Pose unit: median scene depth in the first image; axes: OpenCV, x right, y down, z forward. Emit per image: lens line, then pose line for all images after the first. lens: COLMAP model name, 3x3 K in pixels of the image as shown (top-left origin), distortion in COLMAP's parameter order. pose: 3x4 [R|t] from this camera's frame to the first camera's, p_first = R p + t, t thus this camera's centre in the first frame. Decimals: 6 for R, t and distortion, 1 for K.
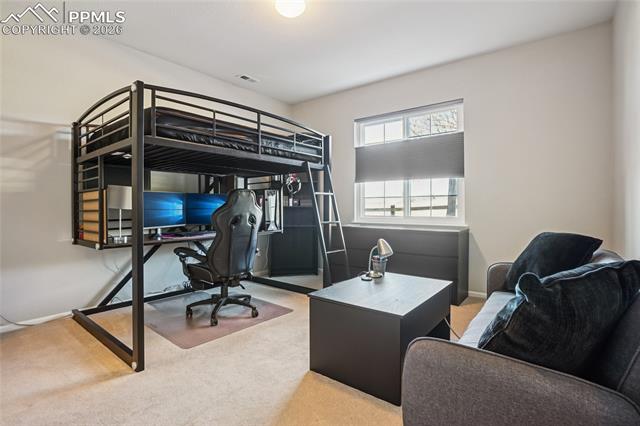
lens RADIAL K [[298.2, 0, 319.3], [0, 298.2, 212.6], [0, 0, 1]] dist [0.000573, 0.000003]
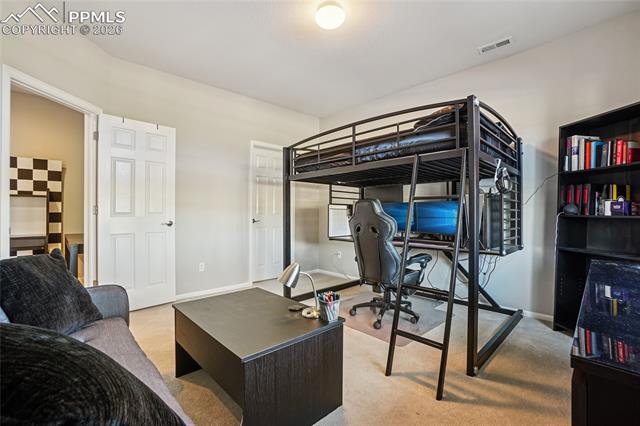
lens RADIAL K [[281.0, 0, 319.3], [0, 281.0, 213.0], [0, 0, 1]] dist [0.000354, 0.000146]
pose [[-0.126616, -0.002933, -0.991947, 0.762031], [-0.015443, 0.999880, -0.000985, -0.029259], [0.991832, 0.015194, -0.126646, 0.994730]]
